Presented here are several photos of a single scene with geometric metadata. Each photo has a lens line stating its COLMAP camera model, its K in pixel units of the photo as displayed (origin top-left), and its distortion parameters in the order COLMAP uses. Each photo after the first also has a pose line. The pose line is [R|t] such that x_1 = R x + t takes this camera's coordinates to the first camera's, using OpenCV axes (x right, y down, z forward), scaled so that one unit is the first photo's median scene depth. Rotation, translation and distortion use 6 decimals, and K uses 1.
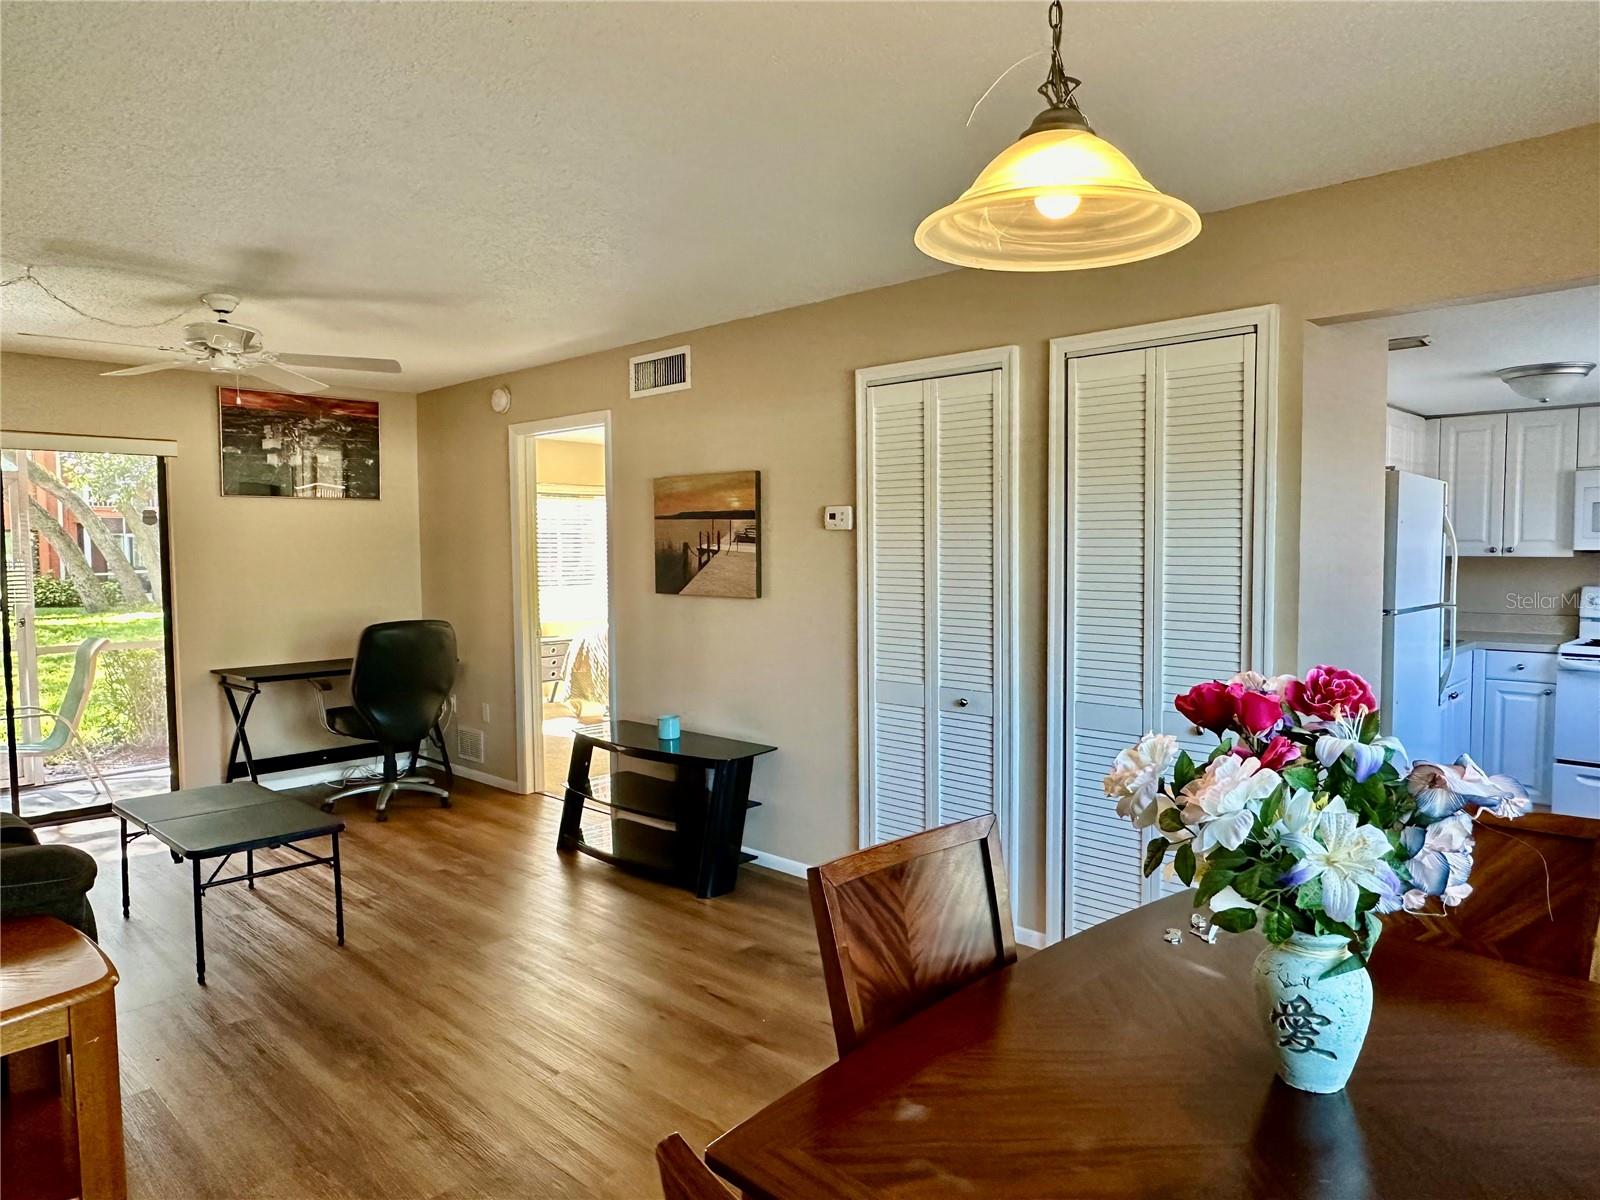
lens RADIAL K [[1040.0, 0, 790.8], [0, 1040.0, 600.6], [0, 0, 1]] dist [-0.001812, -0.001416]
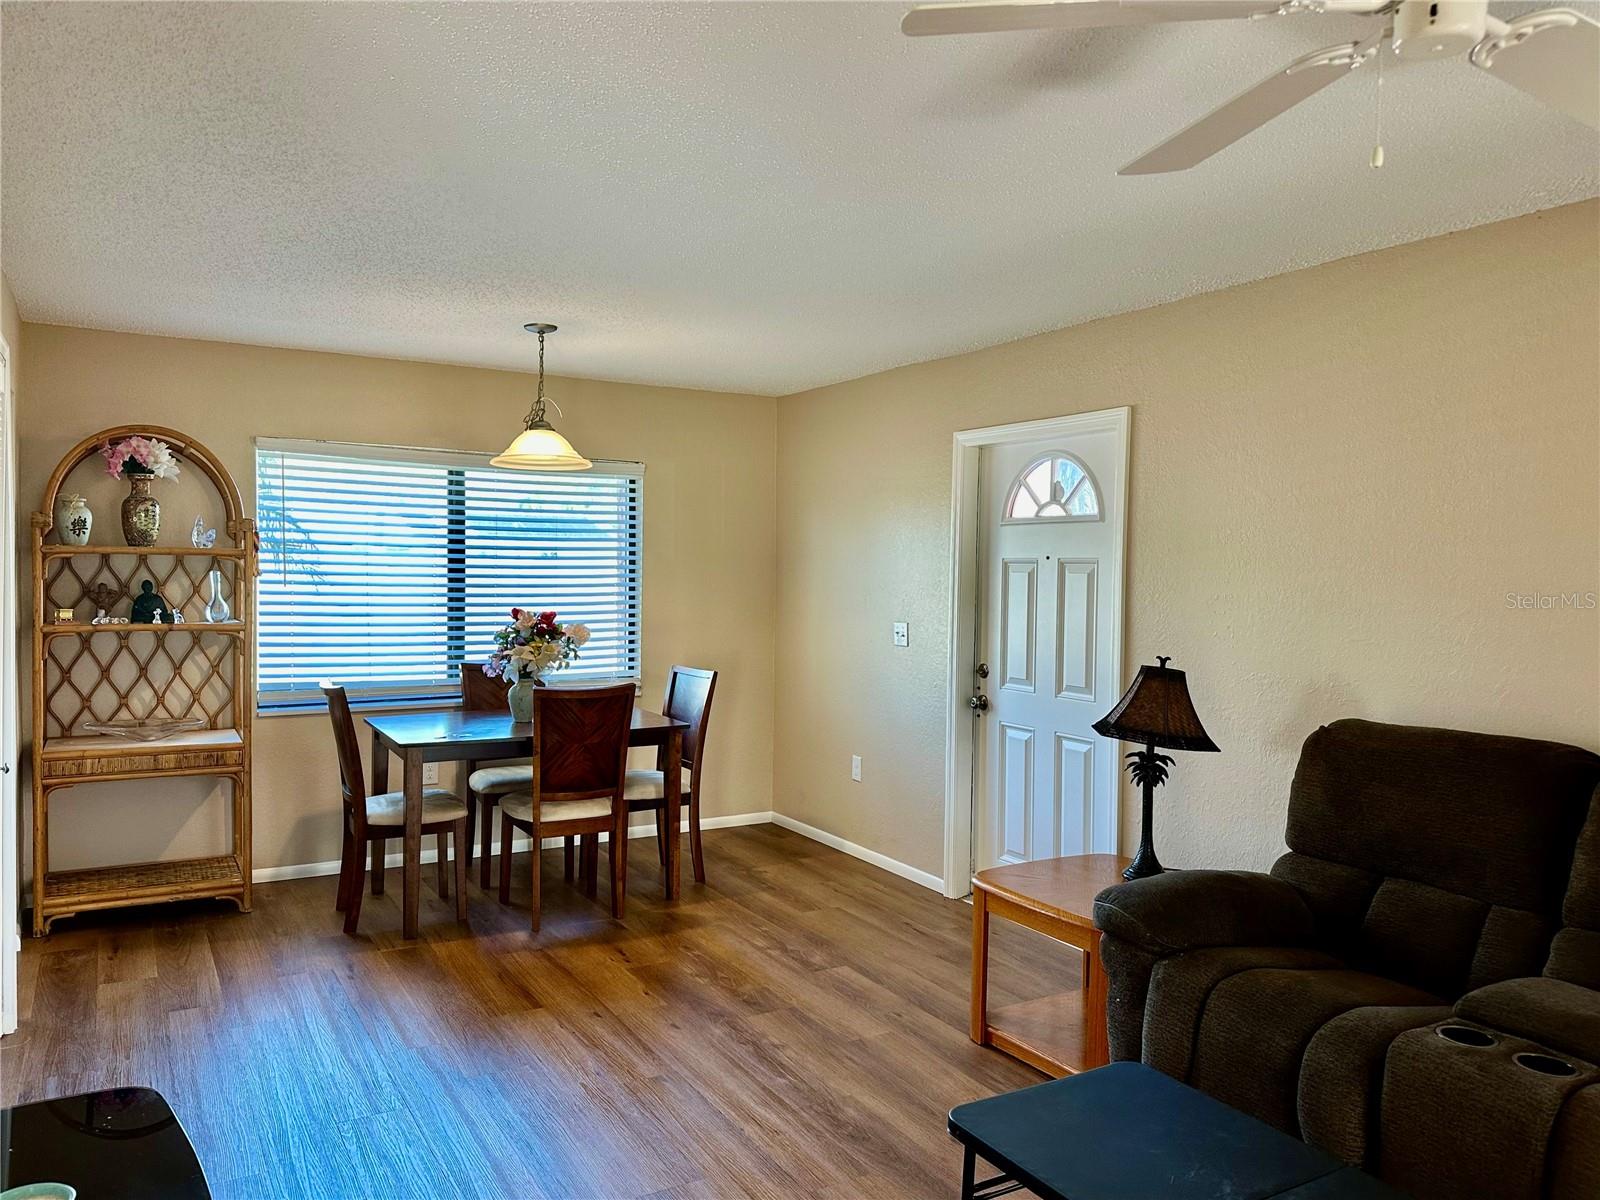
lens RADIAL K [[1159.7, 0, 807.6], [0, 1159.7, 601.0], [0, 0, 1]] dist [0.090235, -0.131137]
pose [[-0.964714, -0.016502, 0.262782, -0.432658], [0.005373, 0.996592, 0.082308, -0.081712], [-0.263245, 0.080816, -0.961338, 1.323481]]
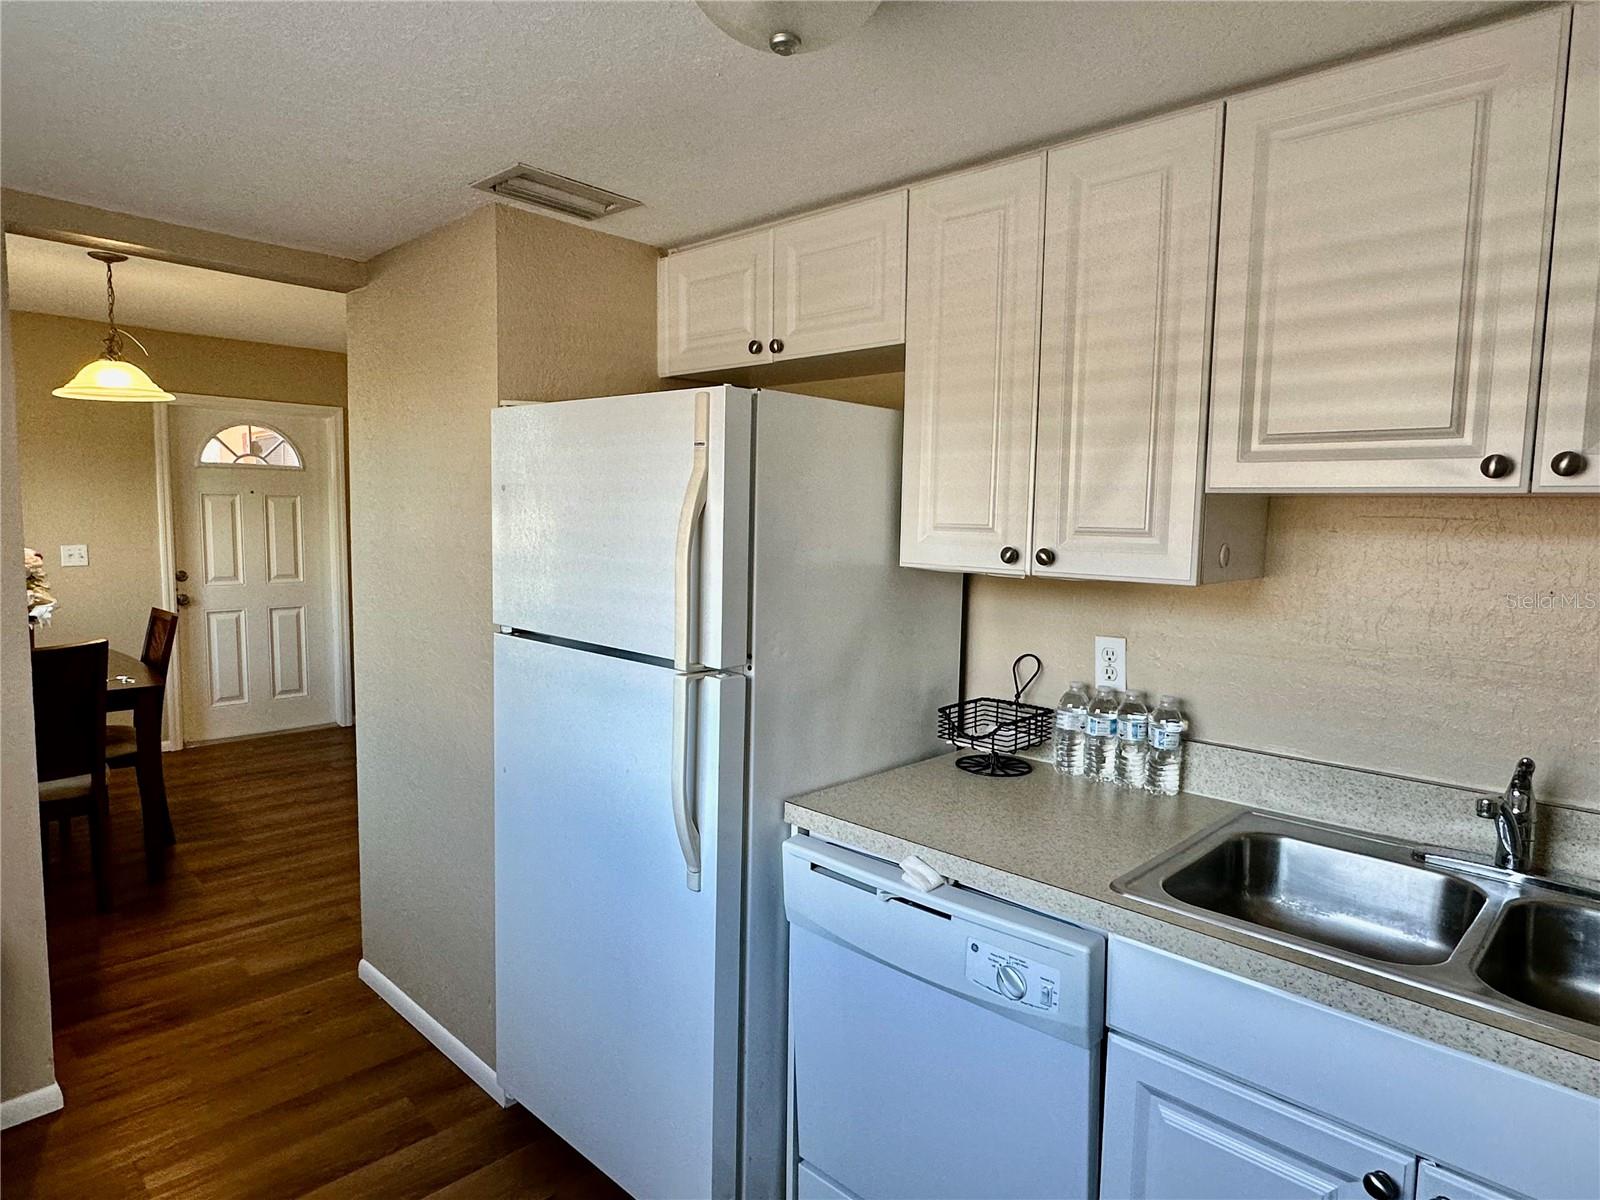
lens RADIAL K [[938.7, 0, 795.7], [0, 938.7, 602.1], [0, 0, 1]] dist [-0.005620, -0.000589]
pose [[0.000760, 0.100165, -0.994971, 0.956861], [-0.071283, 0.992445, 0.099856, -0.063284], [0.997456, 0.070848, 0.007894, 0.969887]]
